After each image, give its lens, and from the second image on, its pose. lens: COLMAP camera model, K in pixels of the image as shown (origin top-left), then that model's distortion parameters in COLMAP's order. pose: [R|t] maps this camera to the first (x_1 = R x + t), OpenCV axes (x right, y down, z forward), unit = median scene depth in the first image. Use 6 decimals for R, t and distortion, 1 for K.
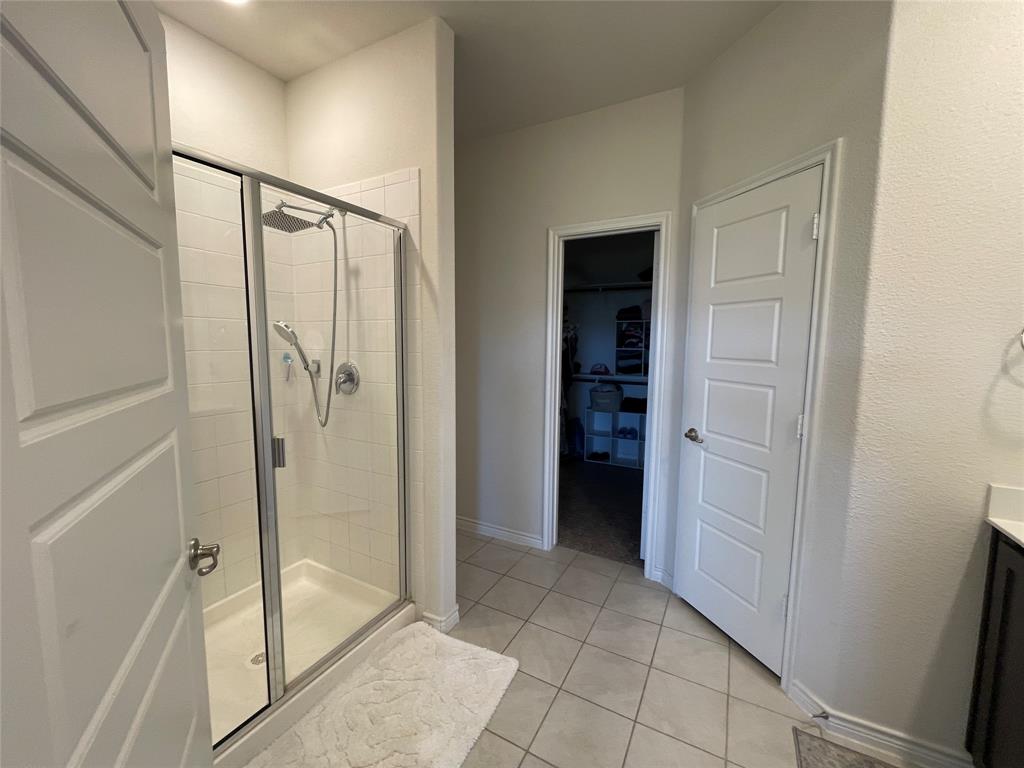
lens RADIAL K [[414.2, 0, 508.4], [0, 414.2, 381.9], [0, 0, 1]] dist [-0.001939, -0.000583]
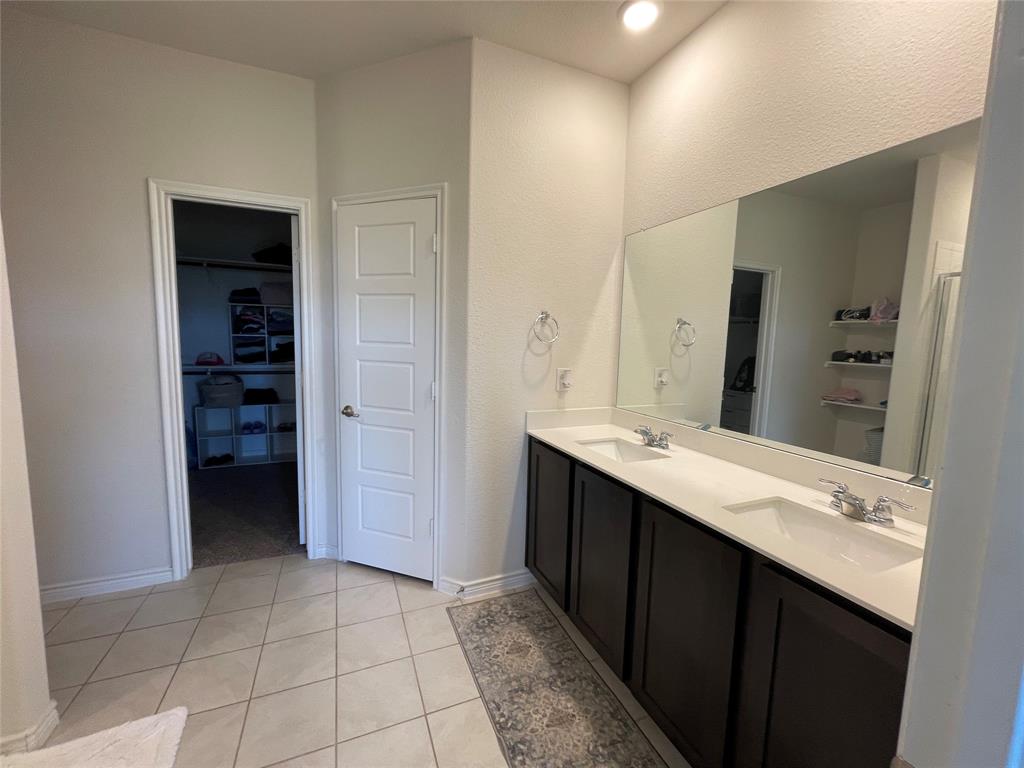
lens RADIAL K [[414.2, 0, 508.4], [0, 414.2, 381.9], [0, 0, 1]] dist [-0.001939, -0.000583]
pose [[0.626725, -0.077169, 0.775410, -0.127159], [0.057251, 0.996955, 0.052945, 0.014031], [-0.777135, 0.011211, 0.629234, -0.025992]]
